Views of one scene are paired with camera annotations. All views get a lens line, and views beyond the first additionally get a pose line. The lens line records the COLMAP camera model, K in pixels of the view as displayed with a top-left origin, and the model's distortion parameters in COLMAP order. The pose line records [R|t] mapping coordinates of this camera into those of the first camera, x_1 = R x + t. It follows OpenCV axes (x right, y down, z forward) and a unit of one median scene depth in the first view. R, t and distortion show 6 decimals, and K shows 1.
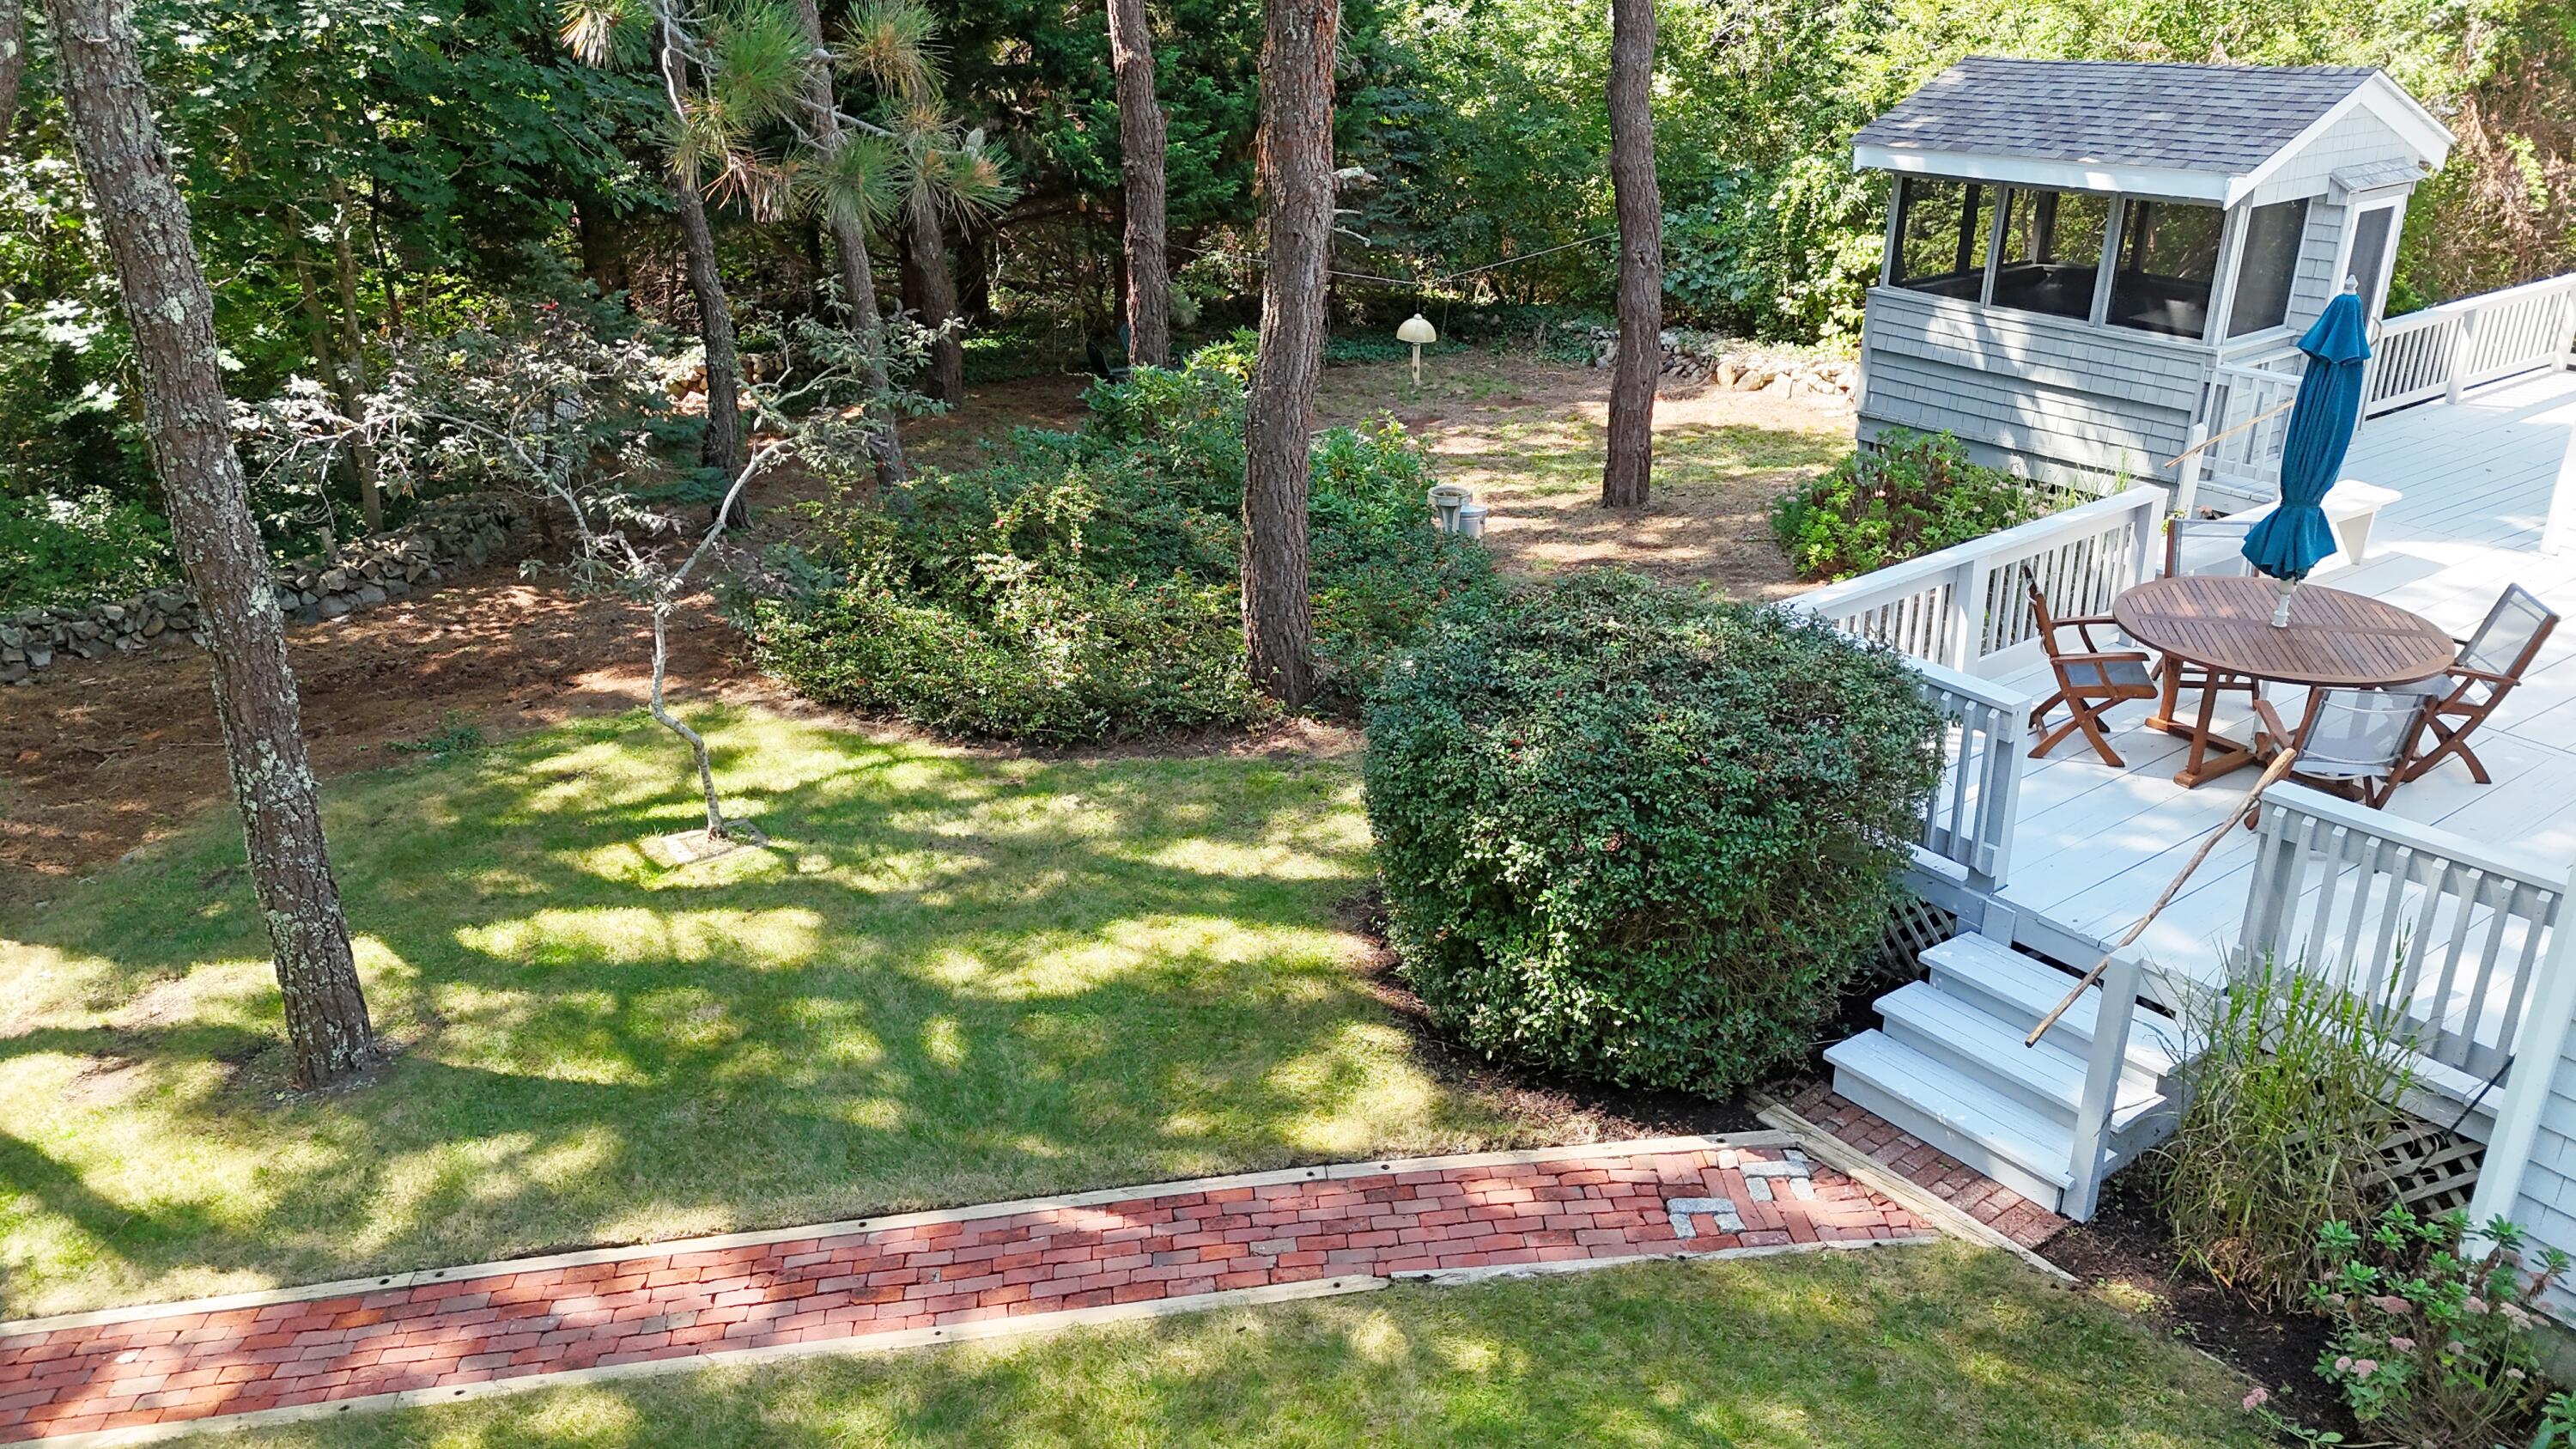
lens RADIAL K [[1877.4, 0, 1272.9], [0, 1877.4, 716.7], [0, 0, 1]] dist [0.061736, -0.086767]
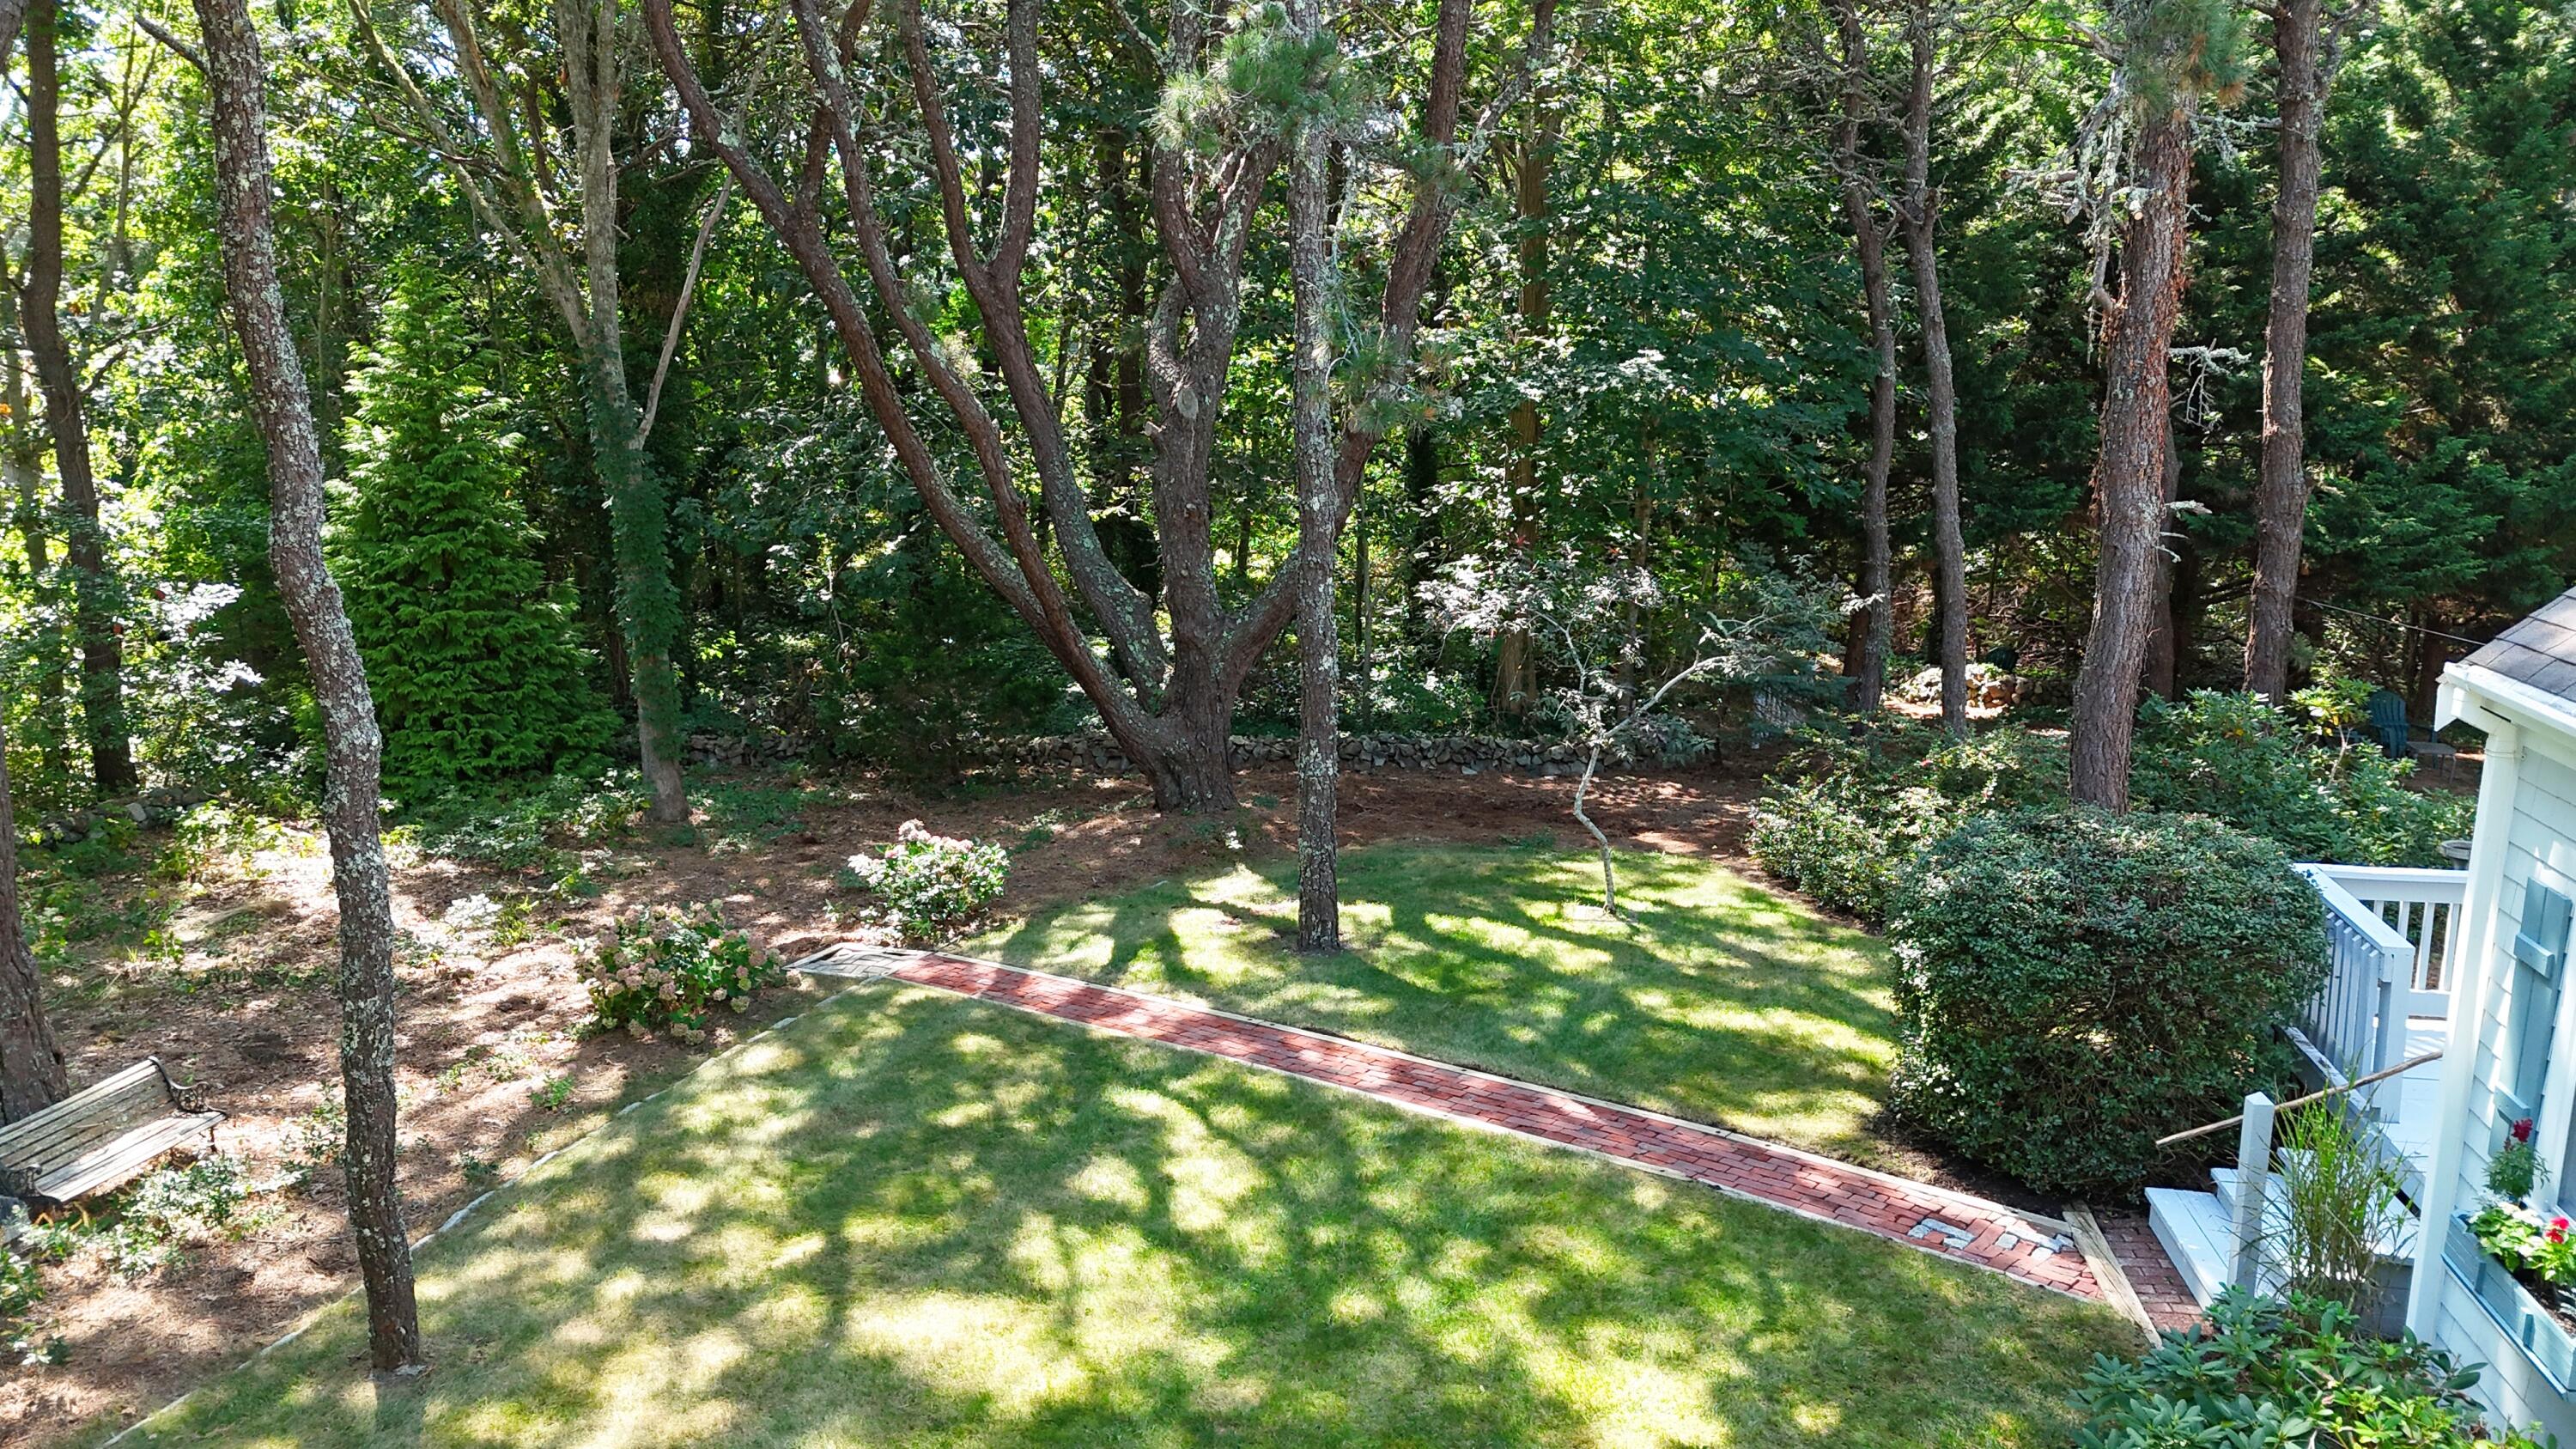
lens RADIAL K [[1905.2, 0, 1292.9], [0, 1905.2, 719.2], [0, 0, 1]] dist [0.094948, -0.099775]
pose [[0.691000, 0.148310, -0.707476, 0.545256], [-0.284728, 0.955446, -0.077805, 0.103480], [0.664416, 0.255202, 0.702441, -0.221915]]
